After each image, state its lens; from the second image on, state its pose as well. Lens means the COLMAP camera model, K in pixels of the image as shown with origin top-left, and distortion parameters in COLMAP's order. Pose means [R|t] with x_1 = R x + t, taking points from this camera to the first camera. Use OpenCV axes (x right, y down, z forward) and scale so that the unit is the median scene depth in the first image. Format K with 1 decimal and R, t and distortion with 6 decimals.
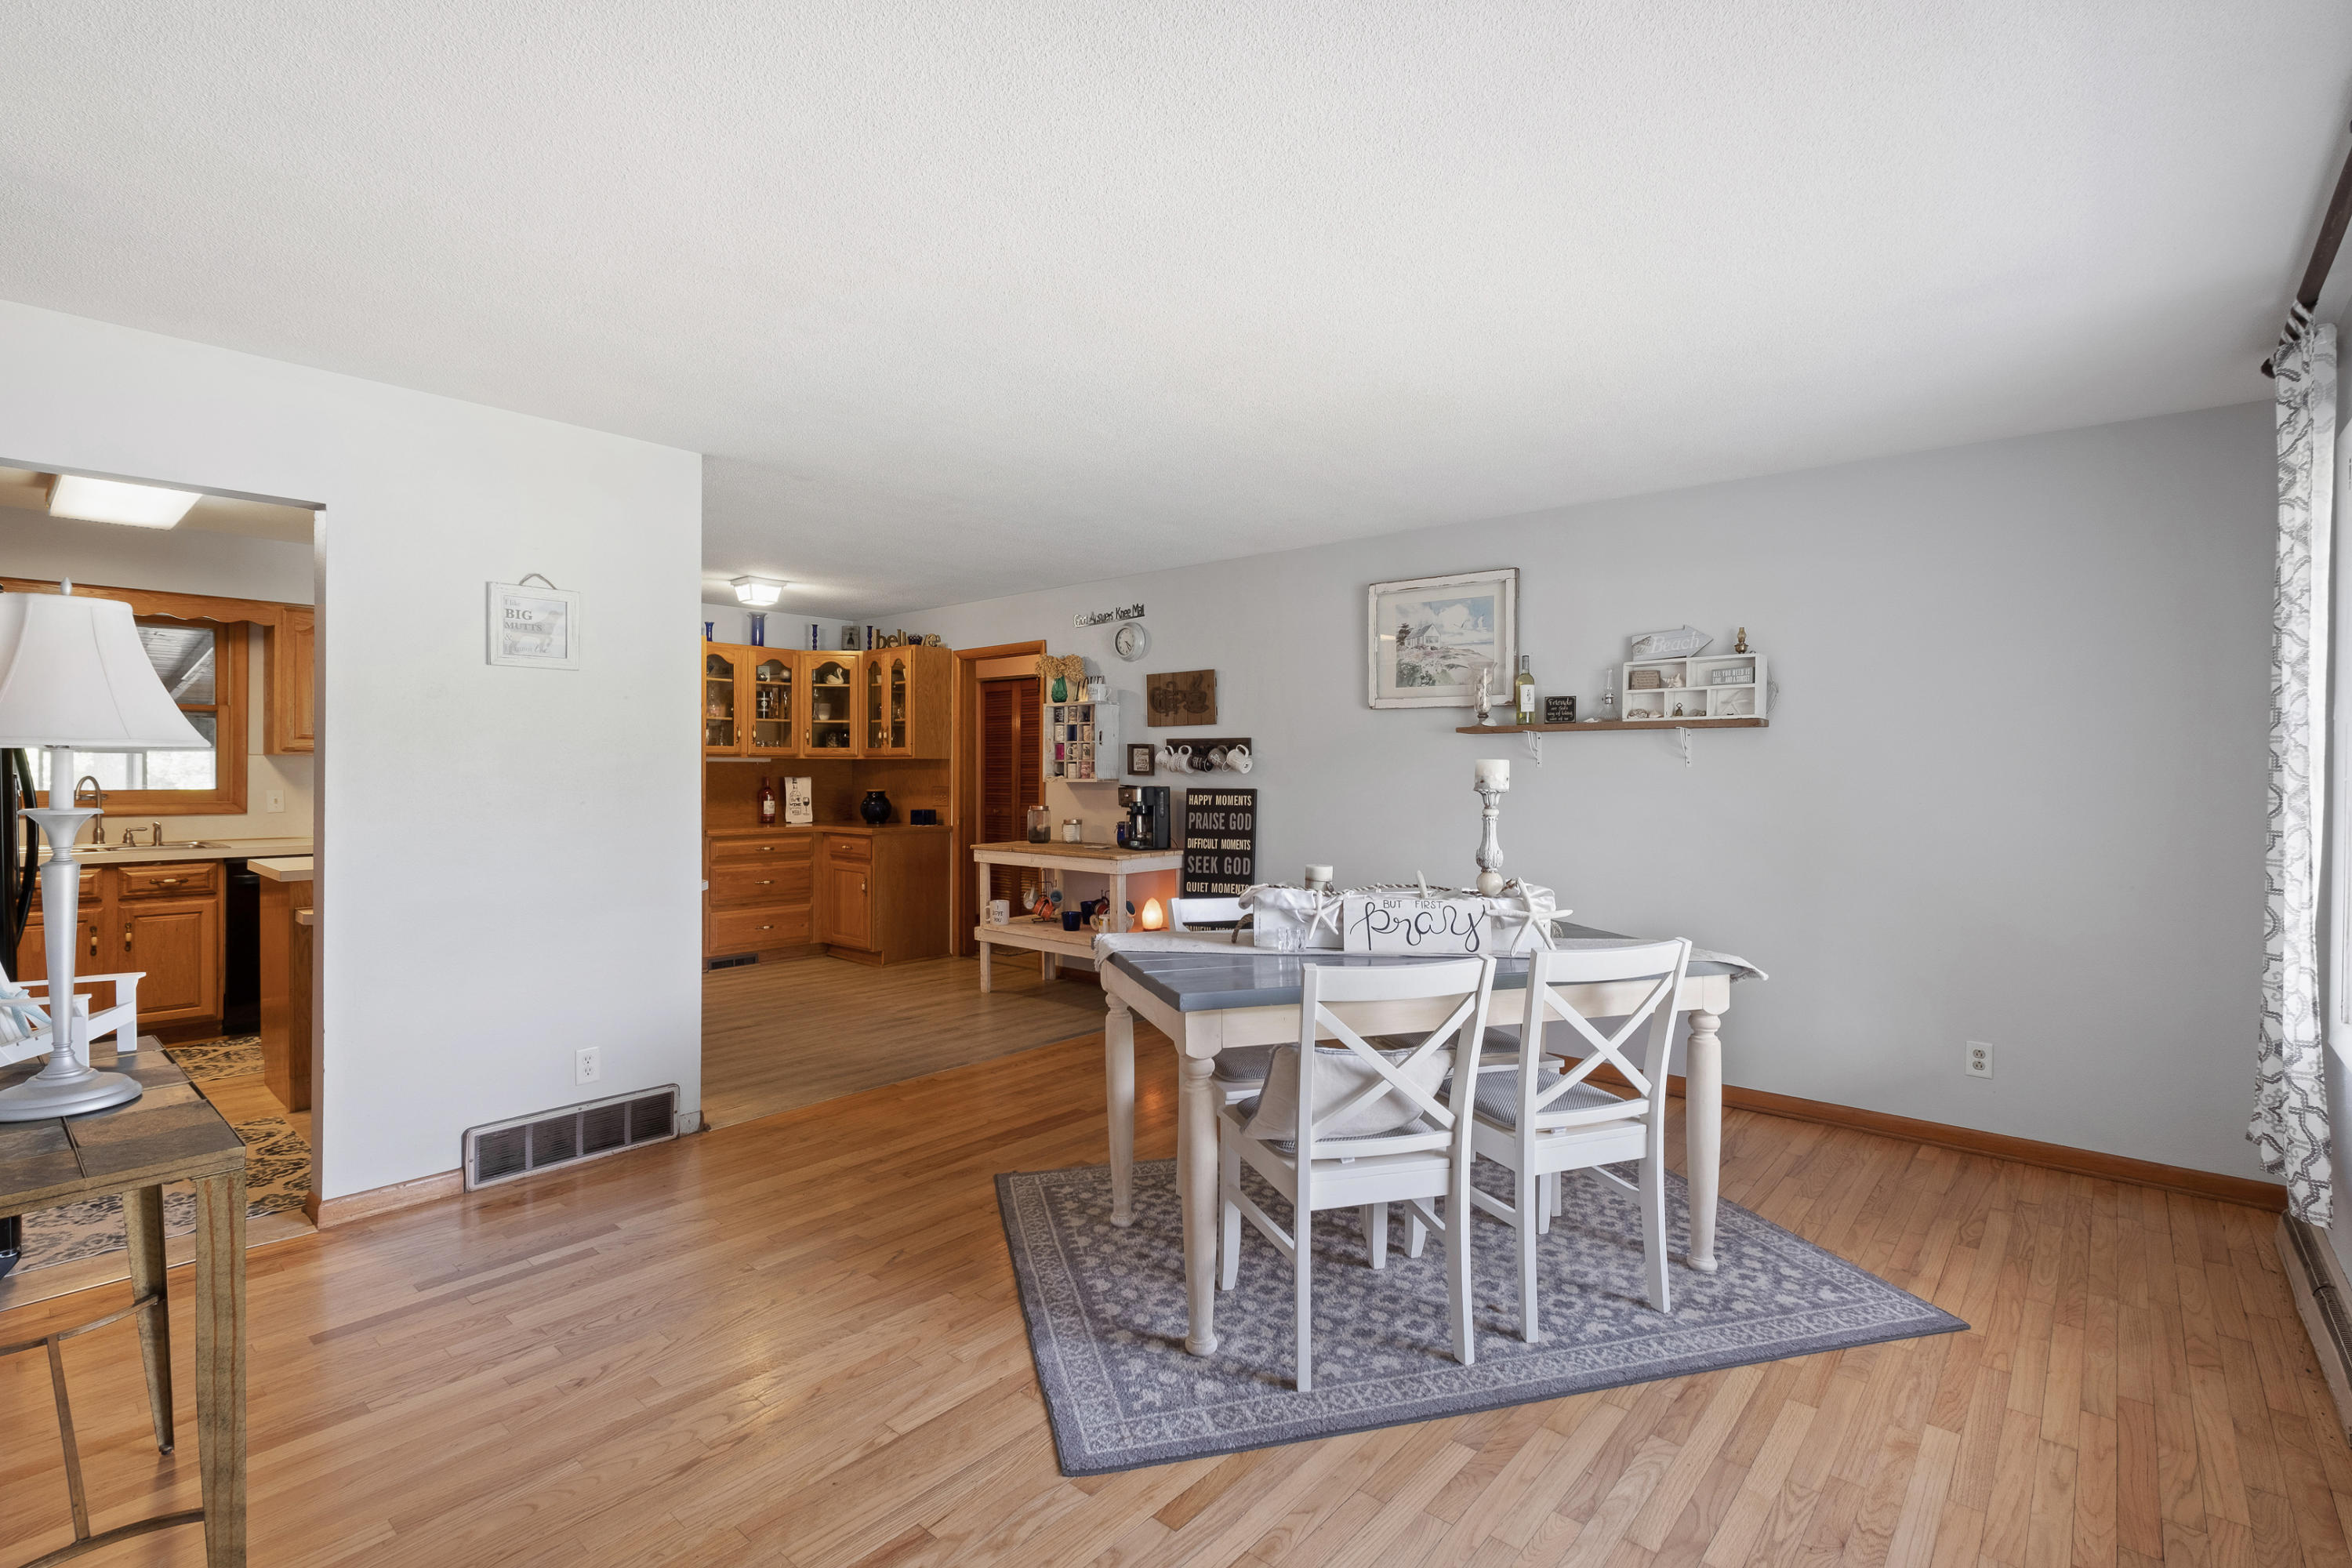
lens RADIAL K [[1102.3, 0, 1174.1], [0, 1102.3, 766.5], [0, 0, 1]] dist [0.007724, -0.002520]
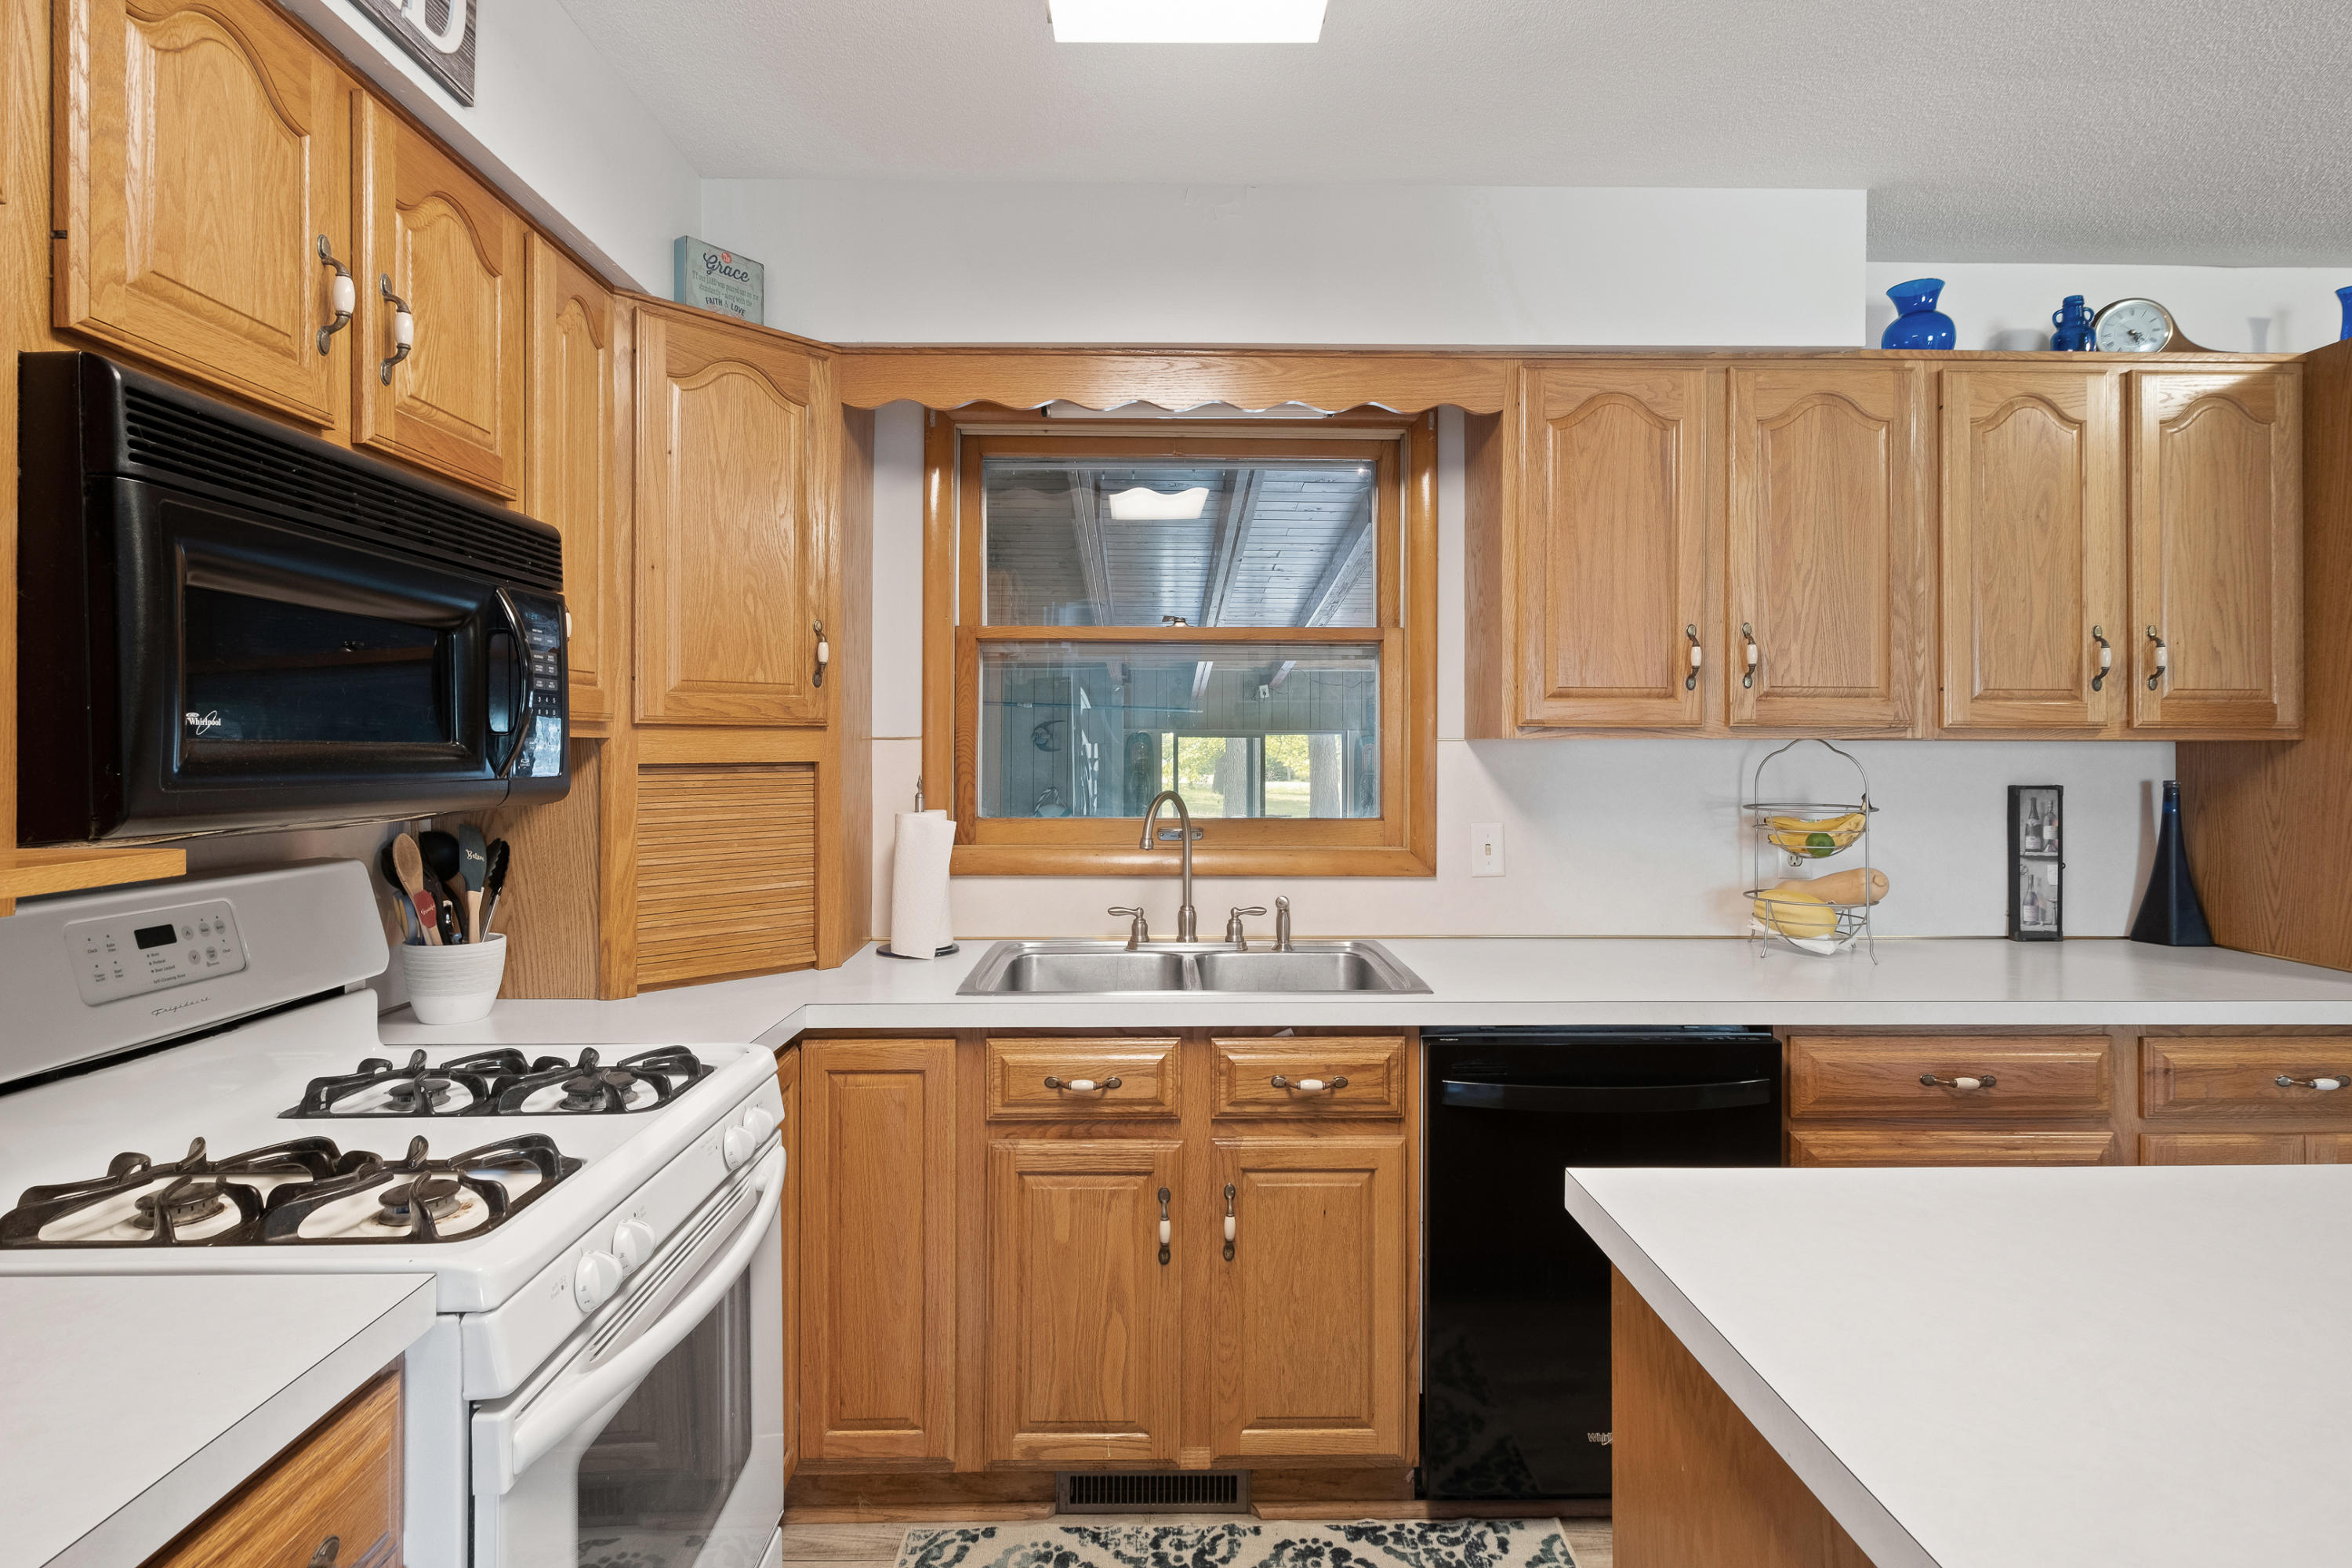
lens RADIAL K [[1190.5, 0, 1157.5], [0, 1190.5, 747.1], [0, 0, 1]] dist [0.003431, -0.000477]
pose [[0.669955, 0.000957, -0.742401, -0.654853], [0.001135, 0.999997, 0.002313, -0.010404], [0.742401, -0.002393, 0.669951, 0.705330]]
